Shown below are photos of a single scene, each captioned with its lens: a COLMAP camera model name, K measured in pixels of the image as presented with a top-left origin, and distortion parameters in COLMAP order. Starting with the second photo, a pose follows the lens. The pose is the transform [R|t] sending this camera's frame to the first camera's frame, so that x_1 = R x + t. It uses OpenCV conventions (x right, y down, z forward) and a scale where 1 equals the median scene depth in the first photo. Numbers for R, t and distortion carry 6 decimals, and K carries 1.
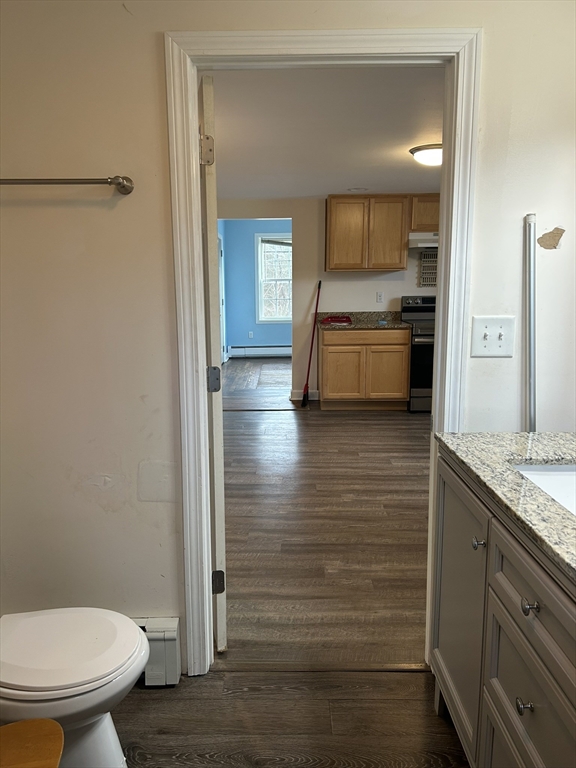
lens RADIAL K [[574.2, 0, 284.4], [0, 574.2, 380.1], [0, 0, 1]] dist [0.050494, -0.057818]
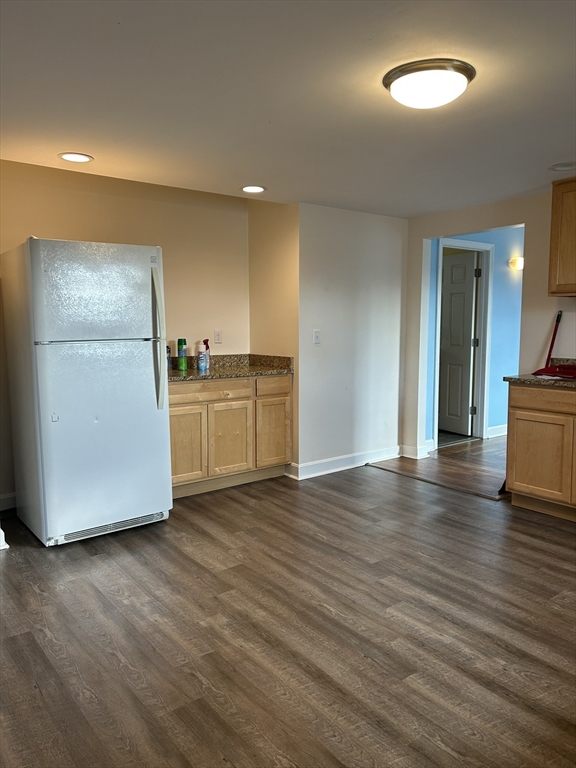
lens RADIAL K [[574.2, 0, 291.4], [0, 574.2, 379.2], [0, 0, 1]] dist [0.050494, -0.057818]
pose [[0.617045, 0.080437, -0.782806, 0.534872], [-0.129893, 0.991528, -0.000504, -0.074359], [0.776134, 0.101992, 0.622265, 0.474802]]
